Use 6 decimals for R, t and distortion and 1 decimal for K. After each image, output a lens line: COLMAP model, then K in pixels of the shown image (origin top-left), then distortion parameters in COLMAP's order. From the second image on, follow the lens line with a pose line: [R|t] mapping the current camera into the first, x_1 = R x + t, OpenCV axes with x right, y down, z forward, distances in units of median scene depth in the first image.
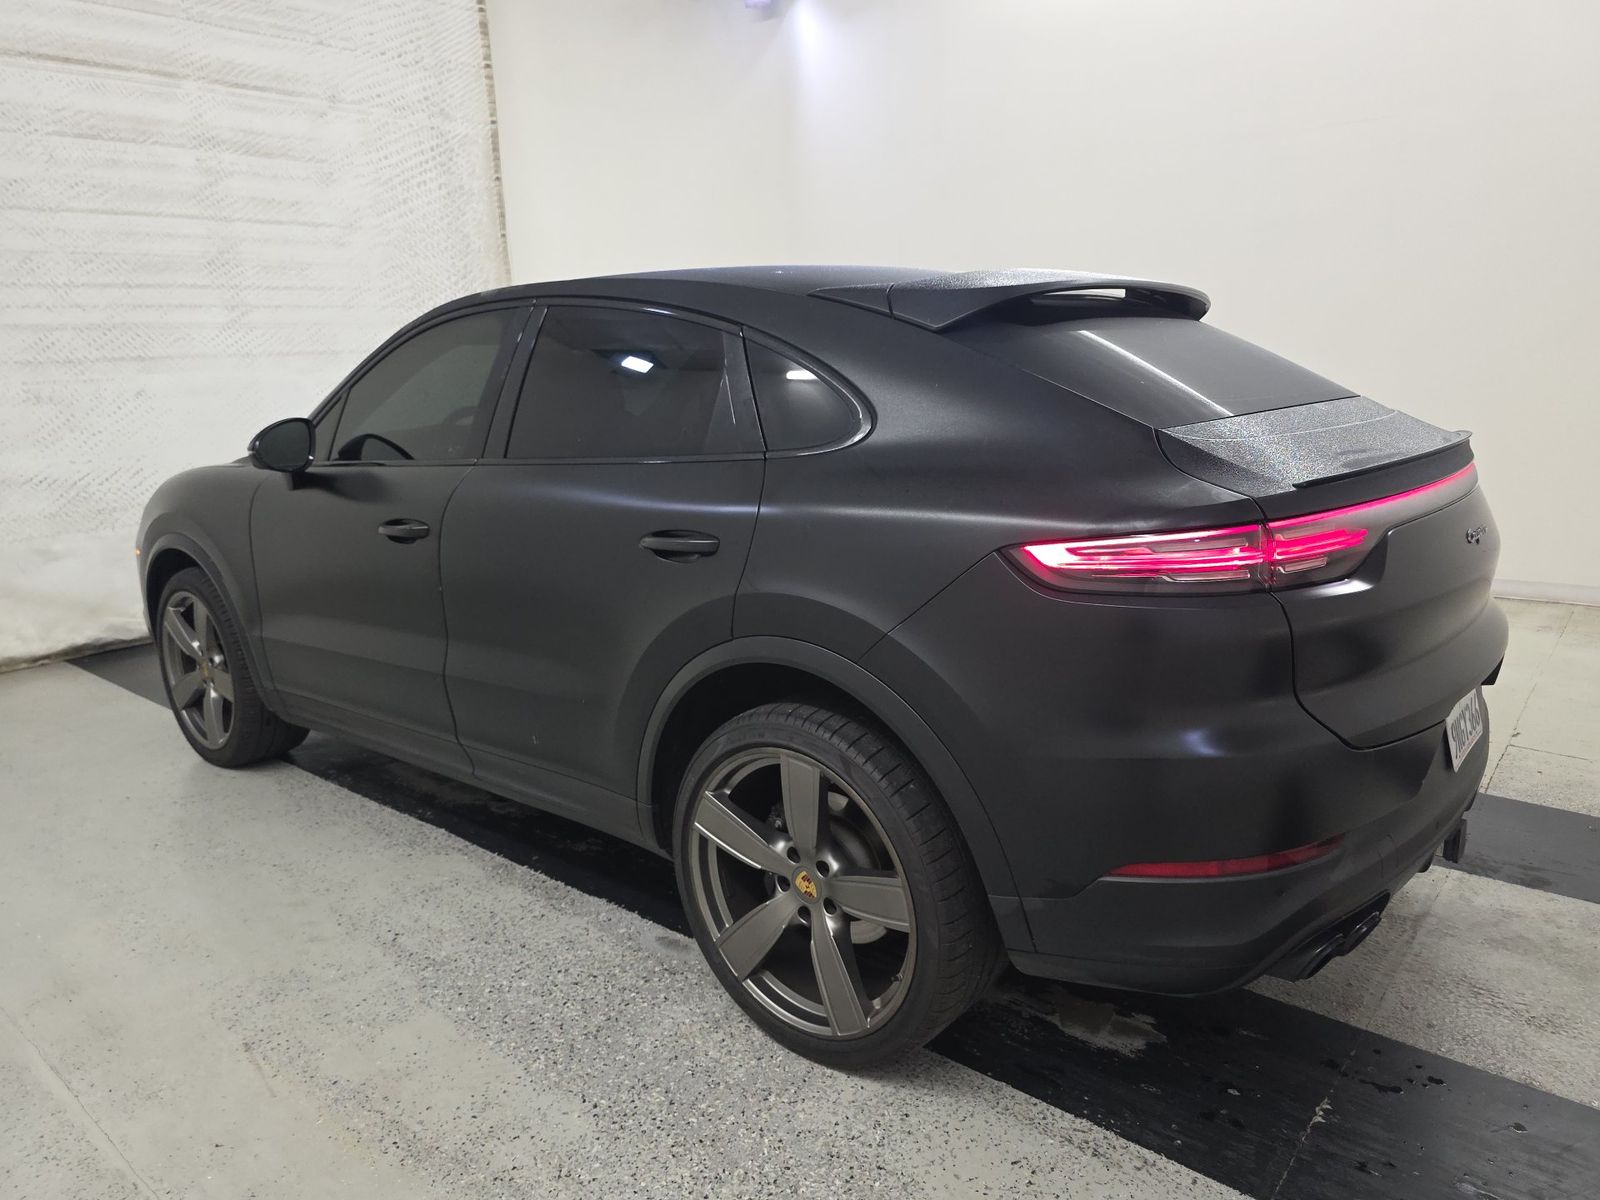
lens RADIAL K [[1081.2, 0, 811.1], [0, 1081.2, 597.4], [0, 0, 1]] dist [0.024488, -0.025162]
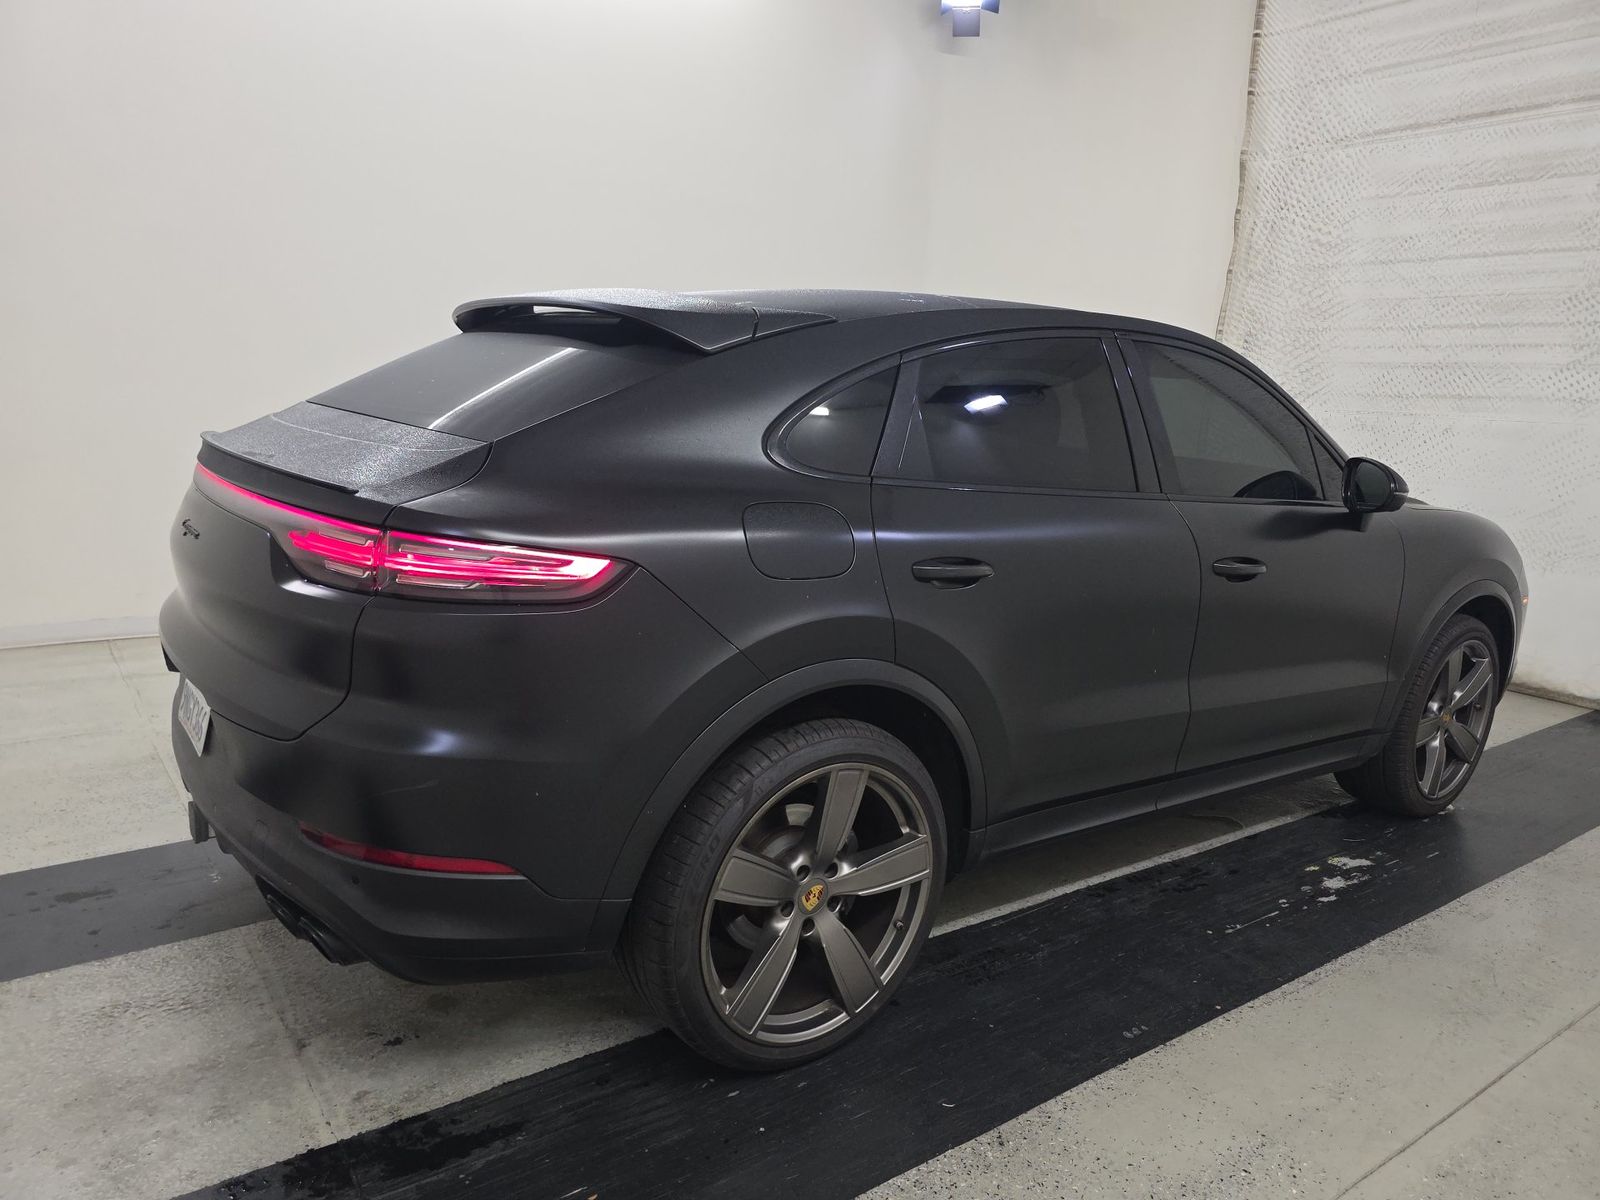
lens RADIAL K [[1081.2, 0, 805.3], [0, 1081.2, 632.2], [0, 0, 1]] dist [0.024488, -0.025162]
pose [[-0.236379, 0.235070, -0.942797, 0.528128], [-0.251995, 0.922265, 0.293131, -0.153858], [0.938415, 0.306870, -0.158768, 0.625671]]
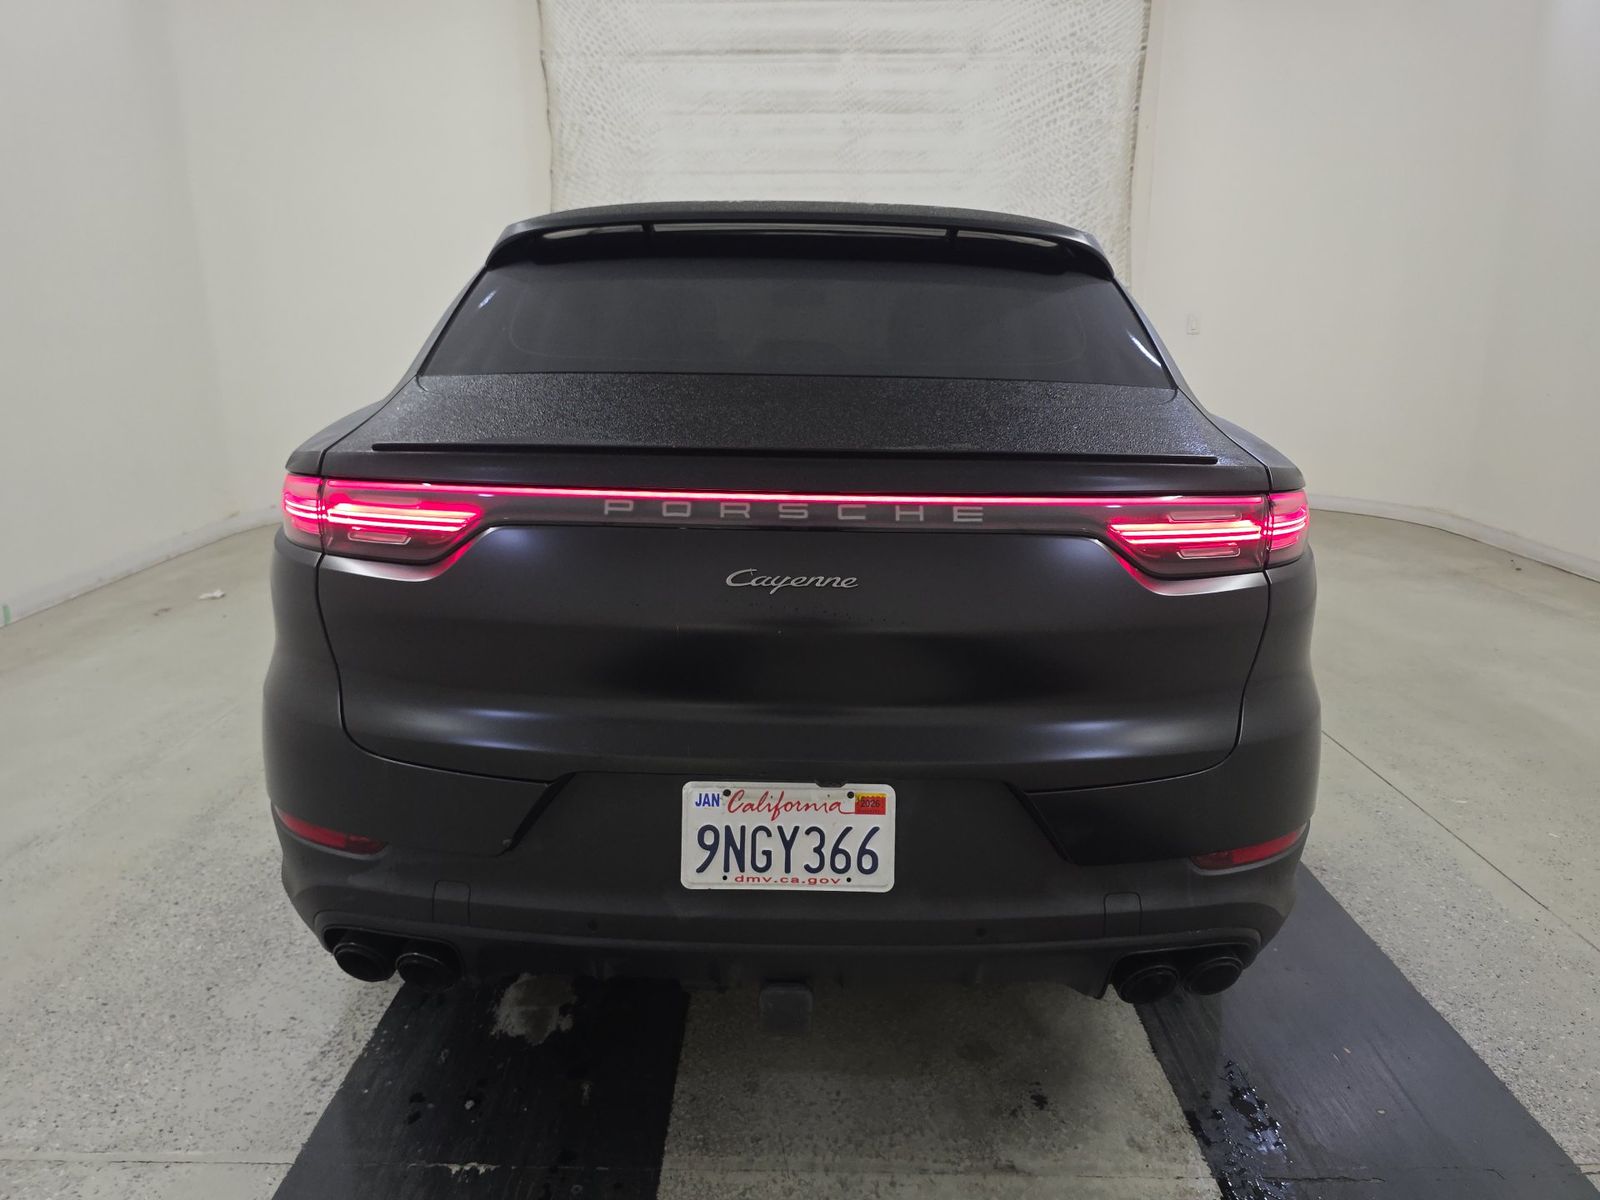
lens RADIAL K [[1081.2, 0, 799.0], [0, 1081.2, 599.1], [0, 0, 1]] dist [0.024488, -0.025162]
pose [[0.637322, 0.236098, -0.733538, 0.396409], [-0.193357, 0.970451, 0.144356, -0.055022], [0.745944, 0.049834, 0.664141, 0.193645]]
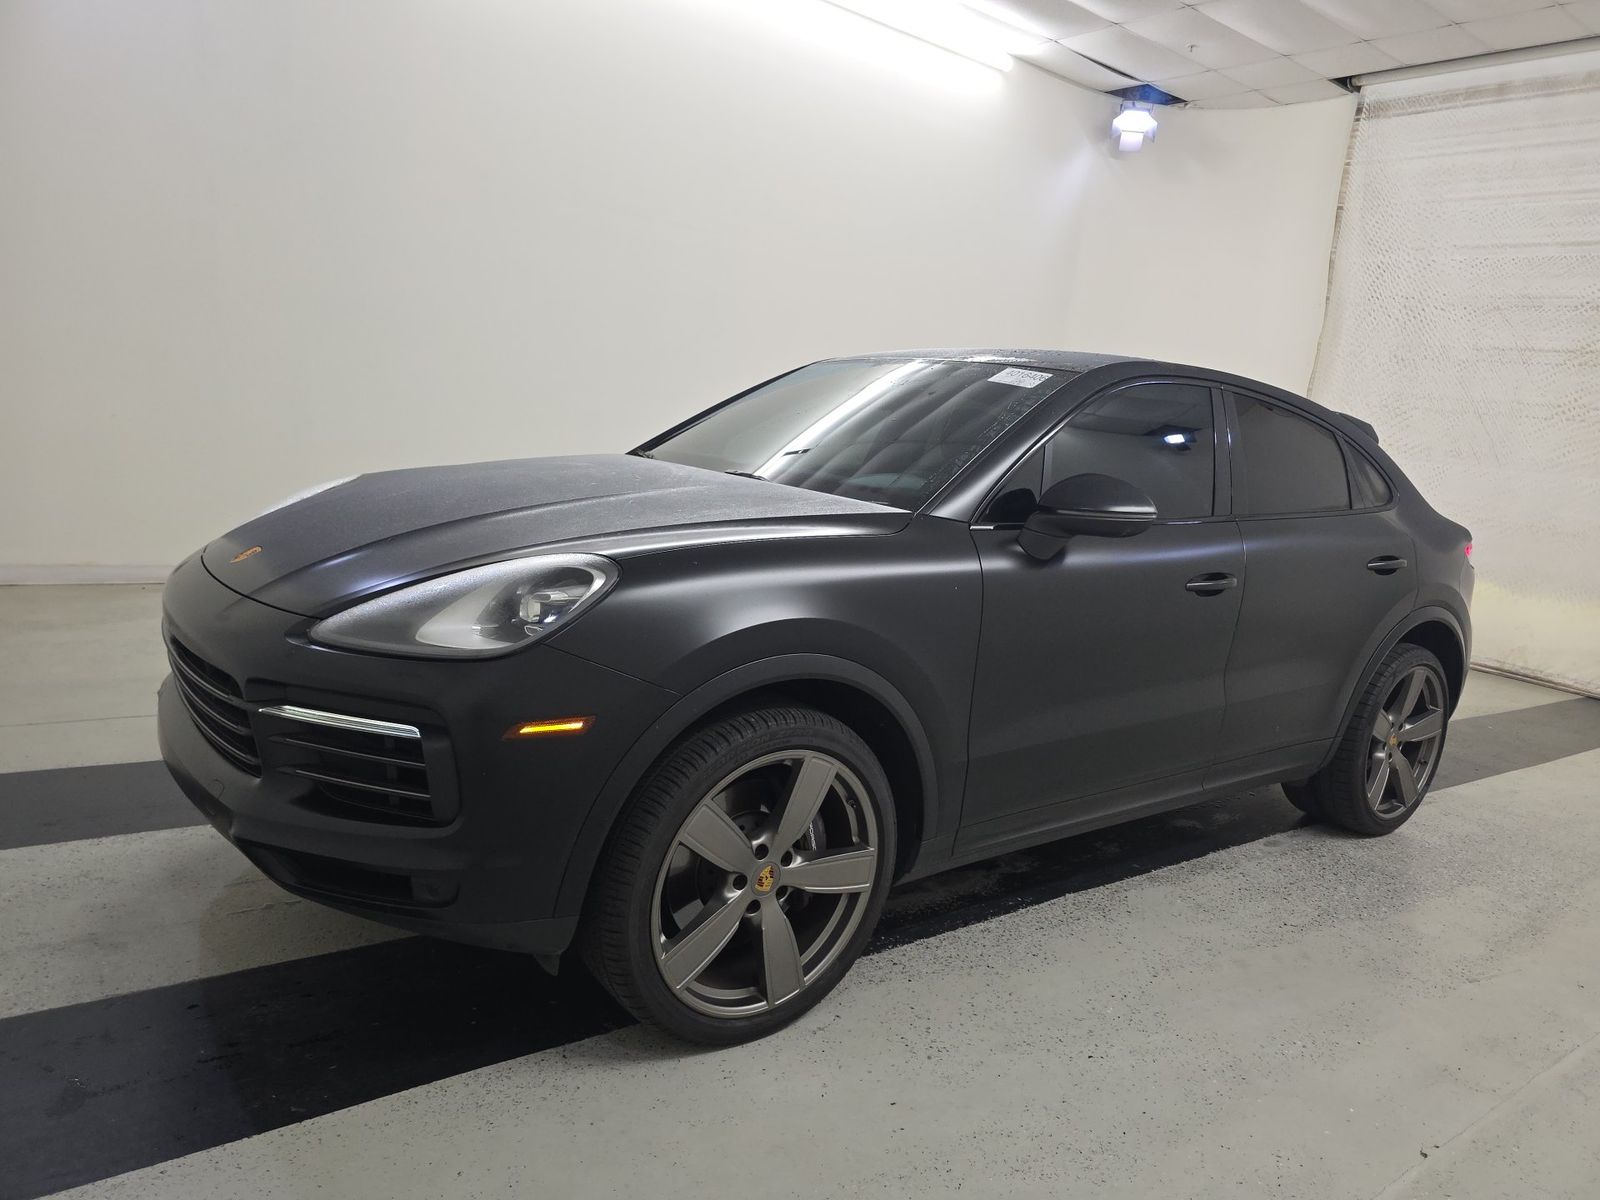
lens RADIAL K [[1081.2, 0, 792.3], [0, 1081.2, 598.7], [0, 0, 1]] dist [0.024488, -0.025162]
pose [[0.231820, -0.117392, 0.965649, -0.736495], [0.095686, 0.990629, 0.097457, -0.094849], [-0.968041, 0.069807, 0.240881, 0.555775]]
